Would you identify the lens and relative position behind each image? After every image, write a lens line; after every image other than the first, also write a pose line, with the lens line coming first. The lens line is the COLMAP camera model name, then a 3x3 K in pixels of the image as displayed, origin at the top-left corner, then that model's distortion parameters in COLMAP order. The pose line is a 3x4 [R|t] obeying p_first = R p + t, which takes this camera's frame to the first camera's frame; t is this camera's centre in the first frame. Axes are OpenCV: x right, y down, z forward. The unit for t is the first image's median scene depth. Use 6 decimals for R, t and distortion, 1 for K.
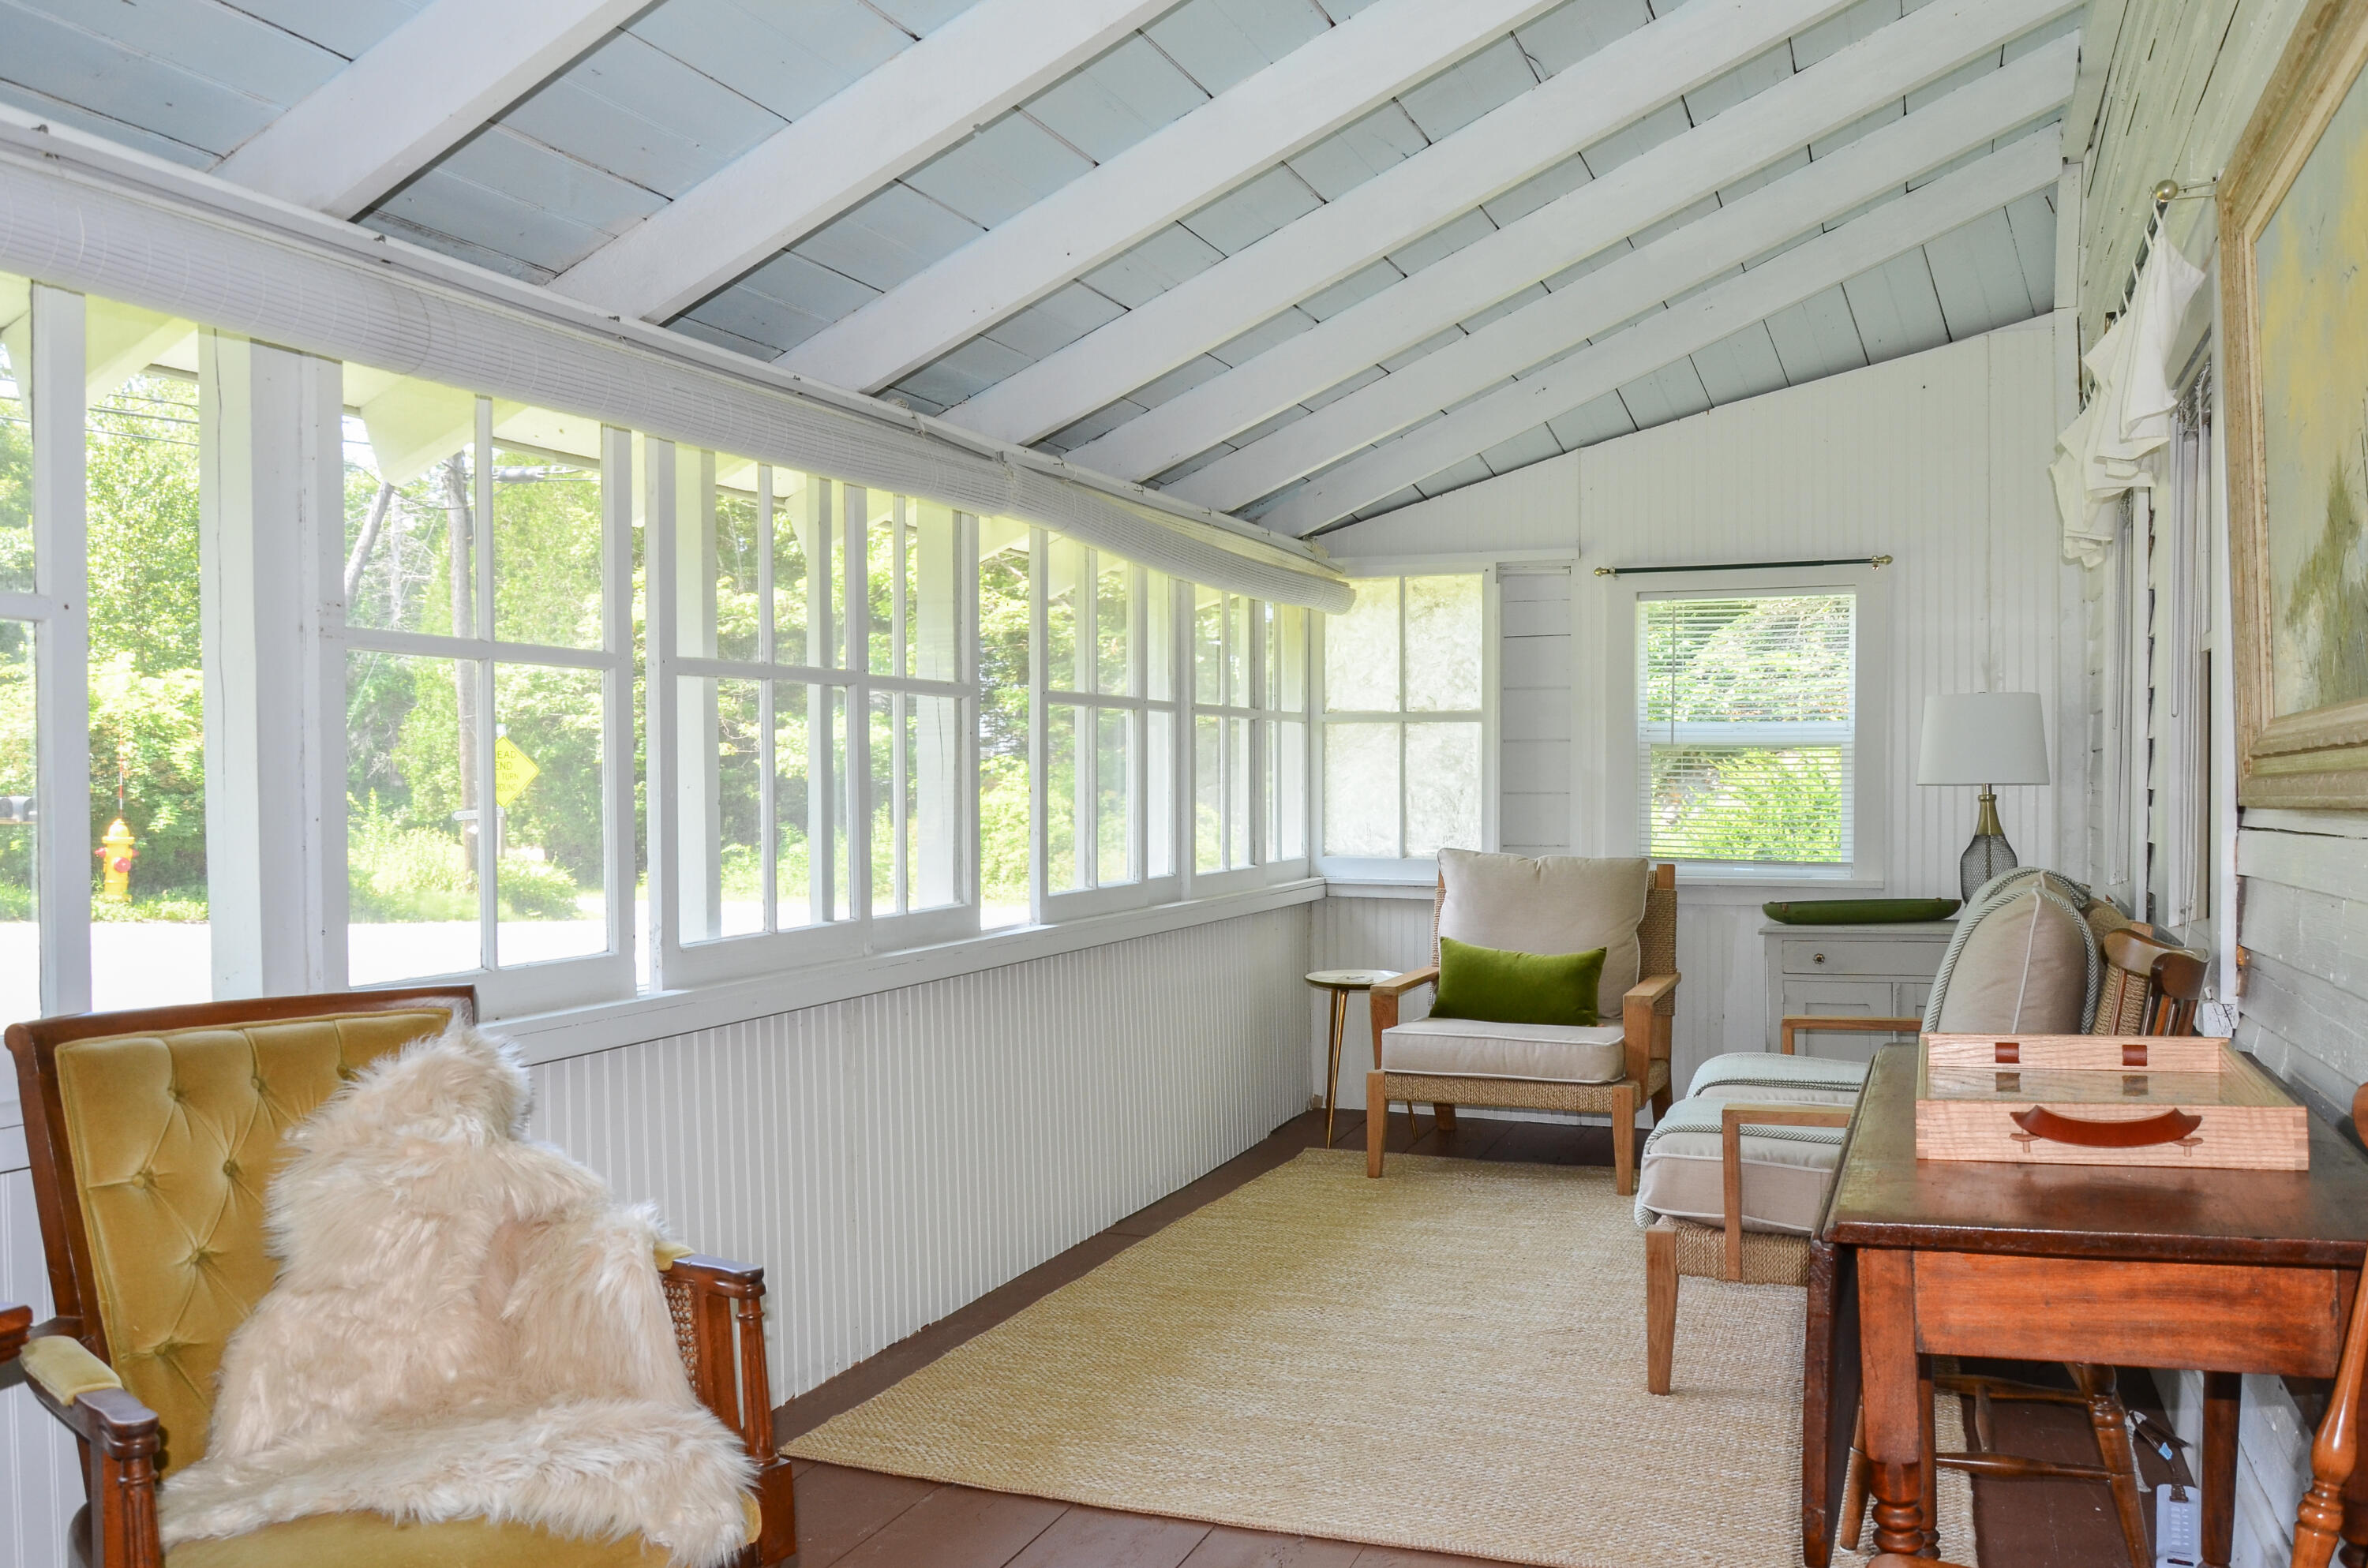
lens RADIAL K [[1804.8, 0, 1170.7], [0, 1804.8, 790.7], [0, 0, 1]] dist [-0.044262, 0.010501]
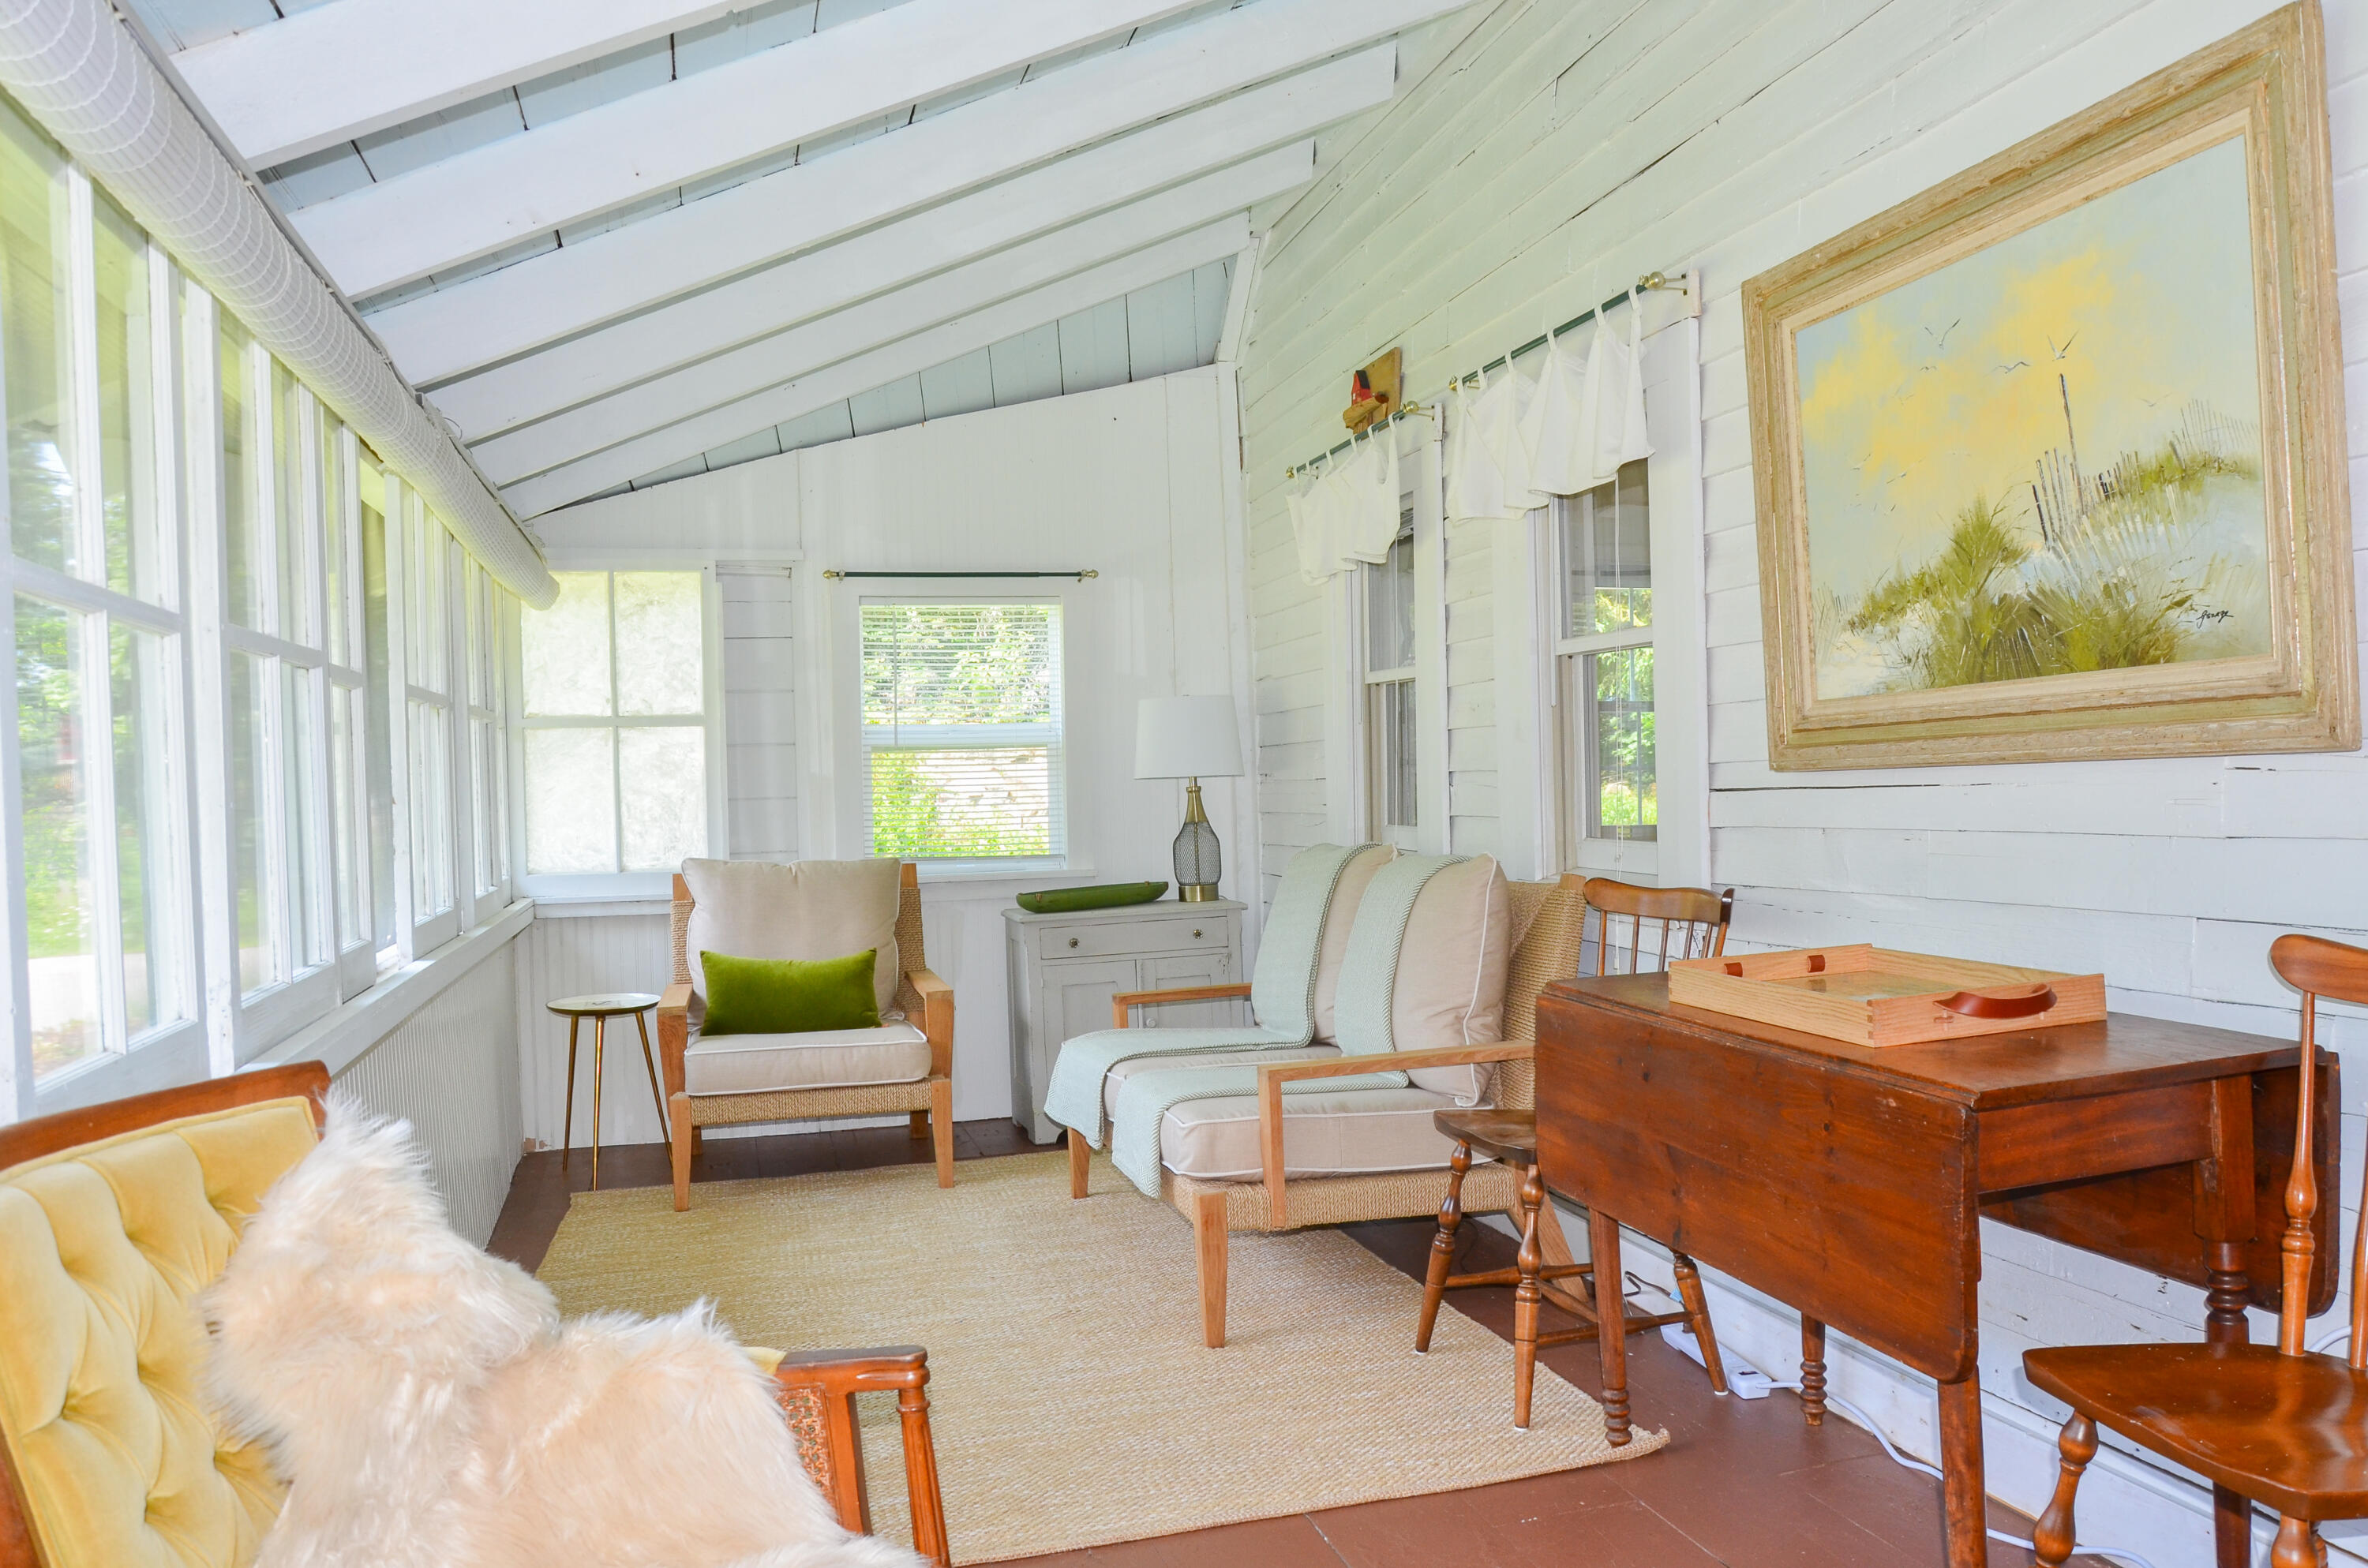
lens RADIAL K [[1804.8, 0, 1170.0], [0, 1804.8, 781.2], [0, 0, 1]] dist [-0.044262, 0.010501]
pose [[0.804333, -0.021164, 0.593801, -0.206667], [0.030427, 0.999521, -0.005590, 0.004289], [-0.593399, 0.022564, 0.804592, 0.085649]]
